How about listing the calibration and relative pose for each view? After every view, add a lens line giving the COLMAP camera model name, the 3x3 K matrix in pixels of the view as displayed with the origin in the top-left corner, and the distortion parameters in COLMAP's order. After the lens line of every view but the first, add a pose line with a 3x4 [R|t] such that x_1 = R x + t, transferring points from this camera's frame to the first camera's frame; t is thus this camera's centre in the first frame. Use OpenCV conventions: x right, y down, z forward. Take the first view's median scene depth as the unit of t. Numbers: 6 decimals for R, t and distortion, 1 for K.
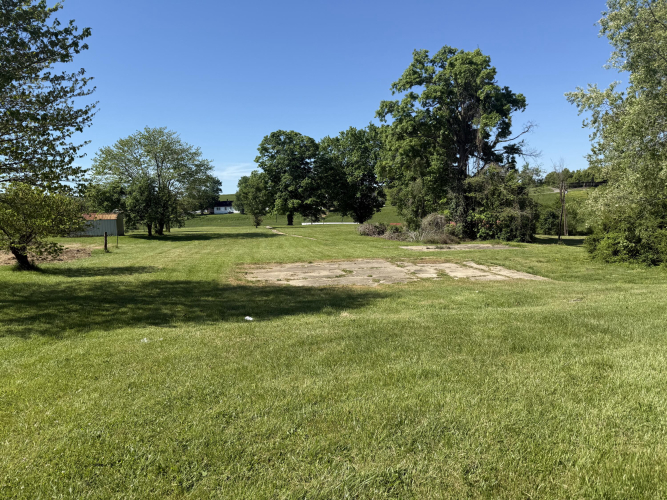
lens RADIAL K [[467.5, 0, 335.1], [0, 467.5, 251.0], [0, 0, 1]] dist [0.052378, -0.050837]
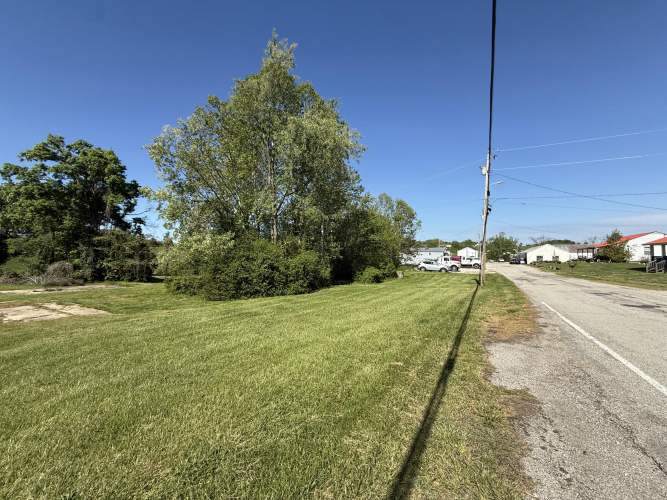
lens RADIAL K [[265.9, 0, 331.6], [0, 265.9, 247.3], [0, 0, 1]] dist [0.000187, -0.000157]
pose [[0.603975, 0.065914, 0.794273, 0.233780], [0.043213, 0.992400, -0.115216, -0.013347], [-0.795831, 0.103910, 0.596537, -0.010527]]
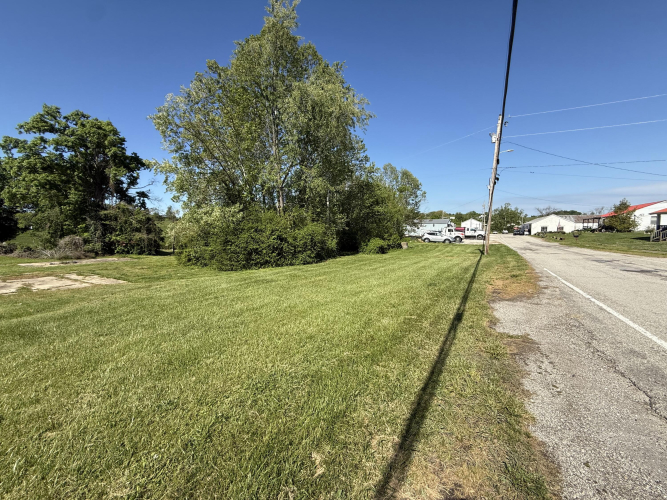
lens RADIAL K [[265.9, 0, 331.4], [0, 265.9, 247.9], [0, 0, 1]] dist [0.000187, -0.000157]
pose [[0.611804, -0.021068, 0.790729, 0.205942], [0.050458, 0.998649, -0.012434, -0.004359], [-0.789399, 0.047506, 0.612040, -0.007628]]
